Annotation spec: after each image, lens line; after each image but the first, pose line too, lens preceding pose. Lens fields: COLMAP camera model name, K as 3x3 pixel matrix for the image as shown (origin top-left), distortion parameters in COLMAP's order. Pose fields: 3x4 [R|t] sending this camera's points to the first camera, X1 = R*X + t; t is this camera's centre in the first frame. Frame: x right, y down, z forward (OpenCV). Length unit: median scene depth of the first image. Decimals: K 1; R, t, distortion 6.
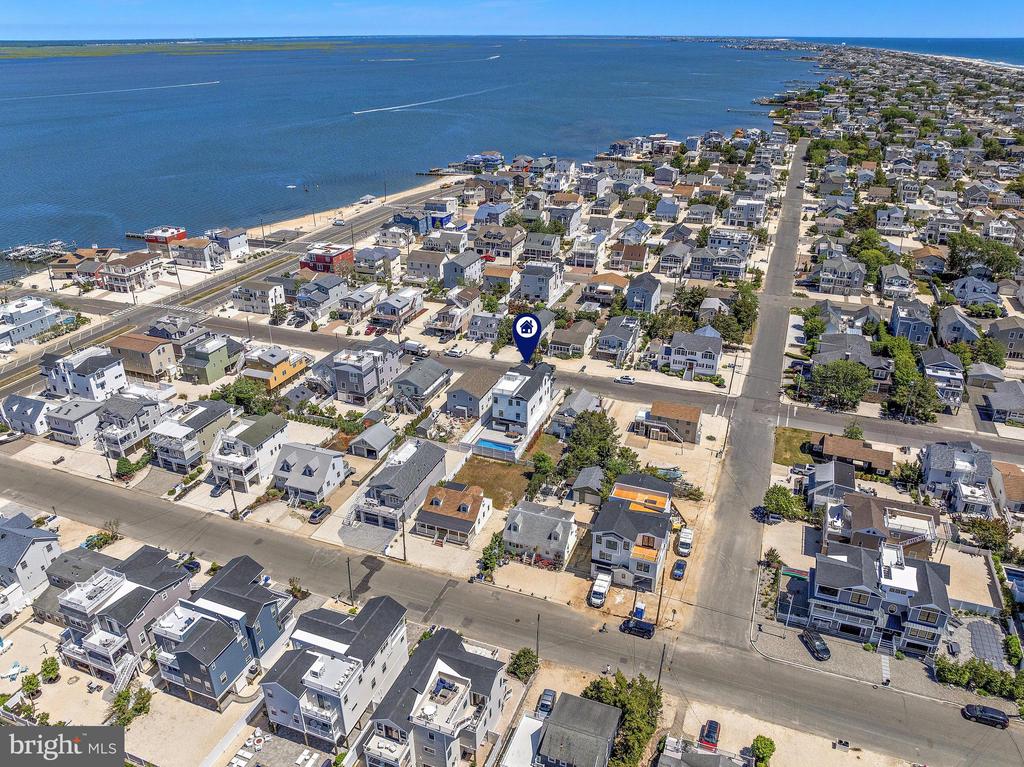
lens RADIAL K [[736.3, 0, 514.9], [0, 736.3, 381.4], [0, 0, 1]] dist [-0.045471, 0.014937]
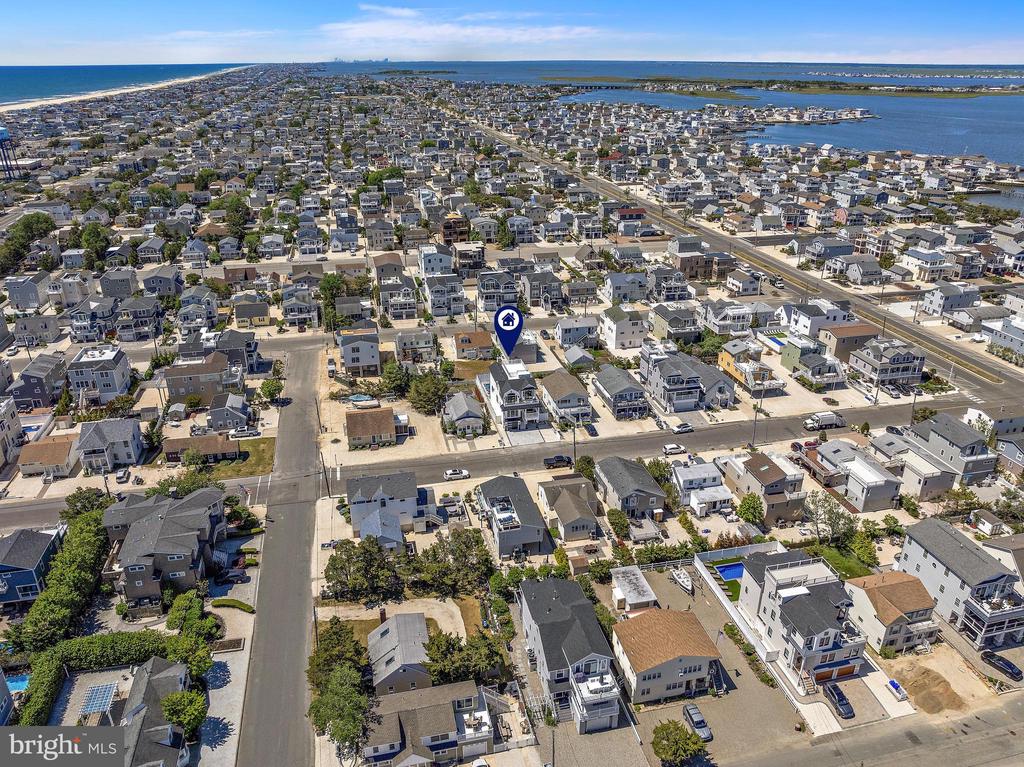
lens RADIAL K [[736.3, 0, 505.3], [0, 736.3, 379.4], [0, 0, 1]] dist [-0.045471, 0.014937]
pose [[-0.838286, 0.225529, -0.496401, 0.485784], [-0.238887, 0.666479, 0.706215, -0.663097], [0.490112, 0.710593, -0.504824, 1.367503]]
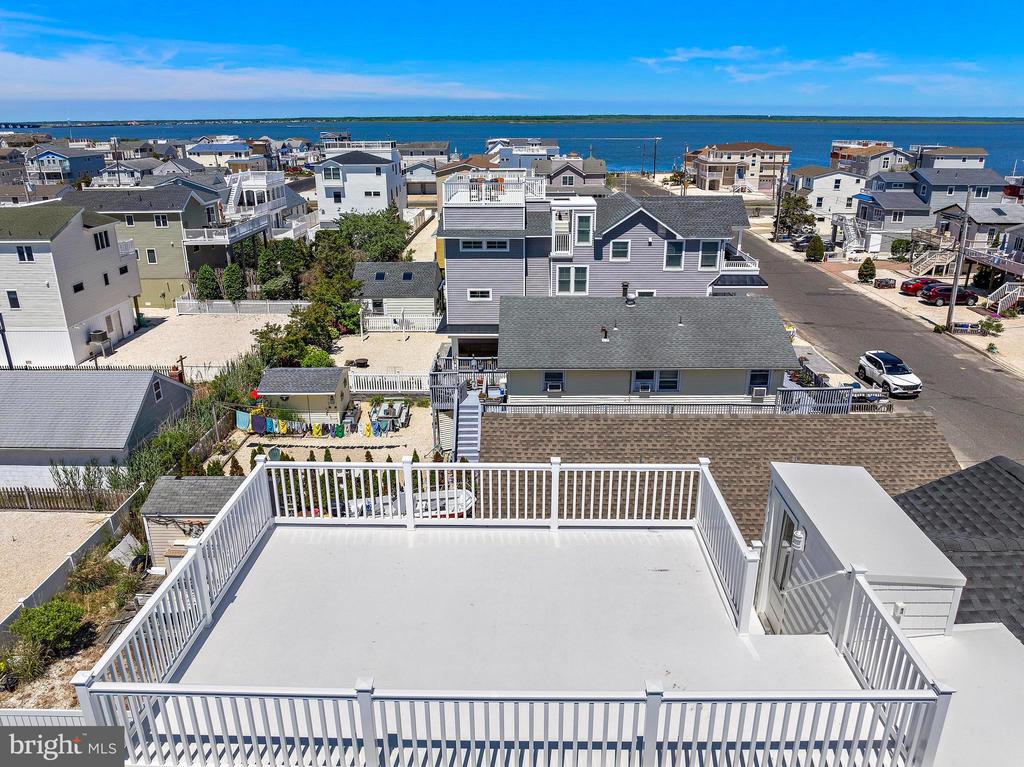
lens RADIAL K [[736.3, 0, 520.8], [0, 736.3, 385.6], [0, 0, 1]] dist [-0.045471, 0.014937]
pose [[0.341361, 0.322843, -0.882749, 0.031016], [-0.413139, 0.895112, 0.167603, -0.015727], [0.844269, 0.307485, 0.438935, 0.852348]]
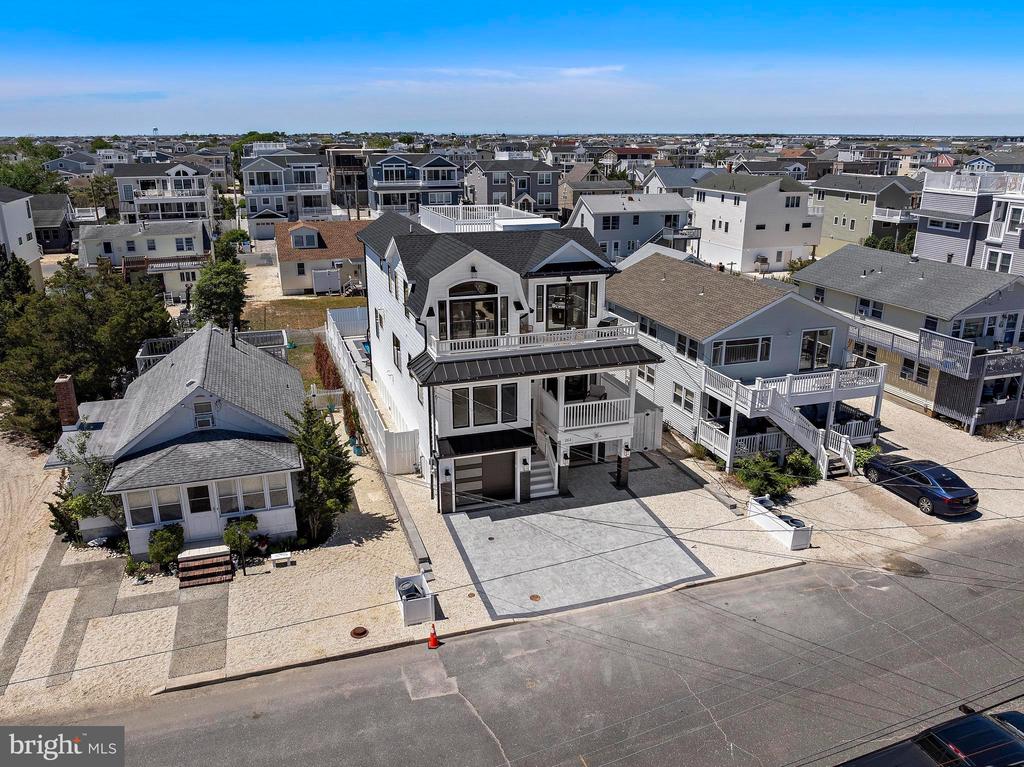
lens RADIAL K [[765.4, 0, 504.7], [0, 765.4, 380.4], [0, 0, 1]] dist [-0.024992, -0.015940]
pose [[-0.782487, 0.192820, -0.592059, 0.125558], [-0.274159, 0.747028, 0.605628, -0.095834], [0.559062, 0.636215, -0.531677, 1.025914]]
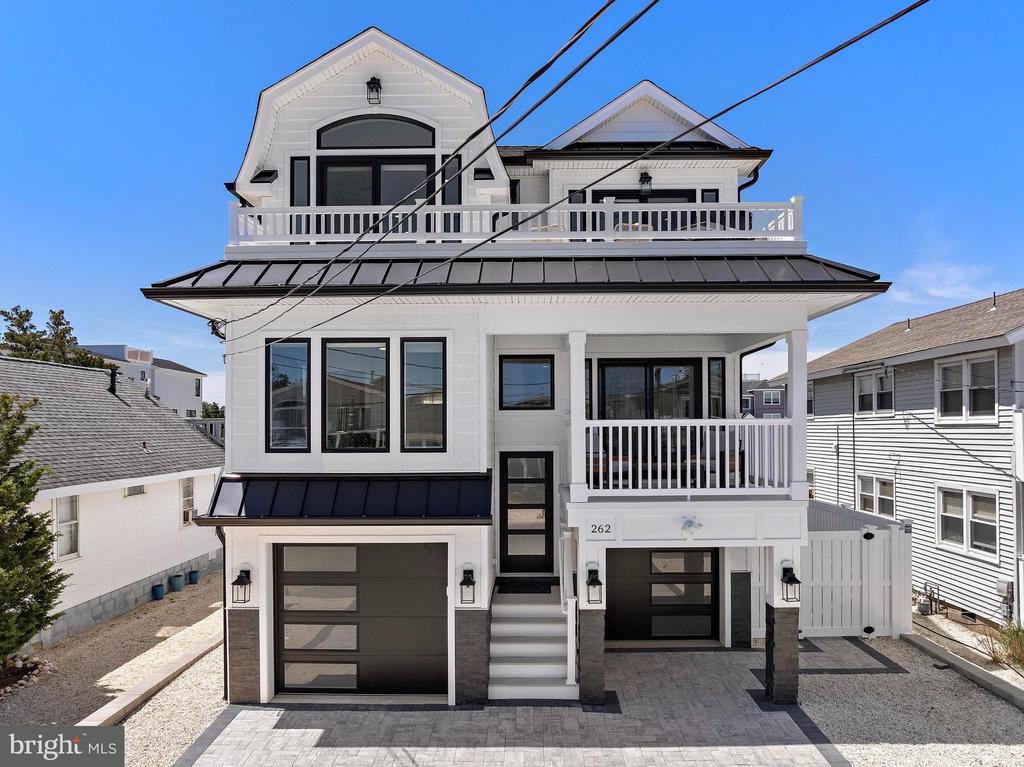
lens RADIAL K [[761.8, 0, 513.1], [0, 761.8, 392.4], [0, 0, 1]] dist [-0.042284, 0.002436]
pose [[-0.934545, -0.013178, -0.355600, 0.047056], [-0.161792, 0.905784, 0.391636, -0.021353], [0.316936, 0.423535, -0.848628, 0.996116]]
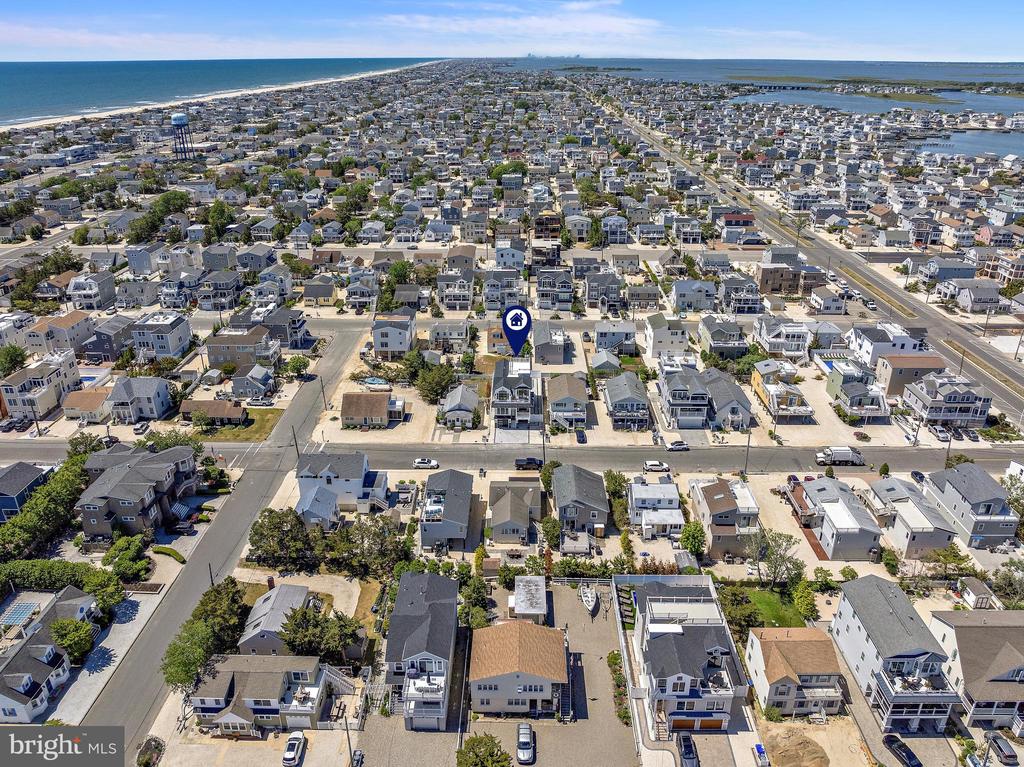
lens RADIAL K [[736.3, 0, 508.8], [0, 736.3, 381.7], [0, 0, 1]] dist [-0.045471, 0.014937]
pose [[-0.943954, 0.139362, -0.299215, 0.296324], [-0.143665, 0.642664, 0.752558, -0.700919], [0.297173, 0.753367, -0.586623, 1.449082]]
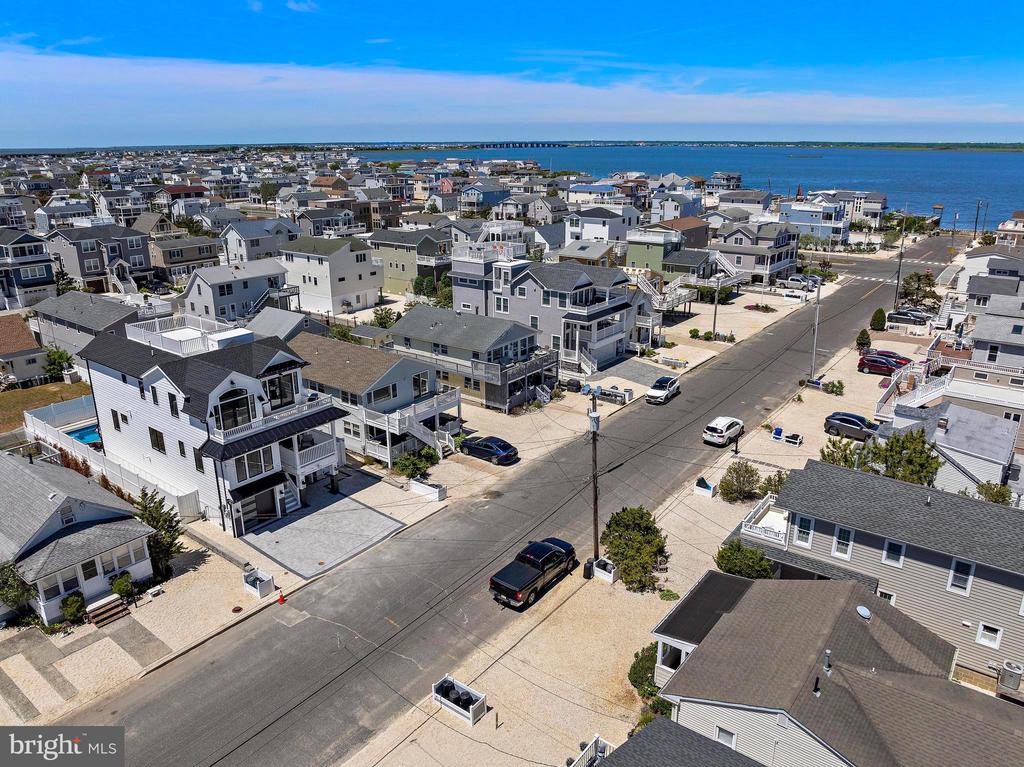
lens RADIAL K [[736.3, 0, 506.0], [0, 736.3, 377.8], [0, 0, 1]] dist [-0.045471, 0.014937]
pose [[-0.298077, 0.294616, -0.907938, 0.222776], [-0.418897, 0.814317, 0.401761, -0.150966], [0.857715, 0.500089, -0.119316, 1.029697]]
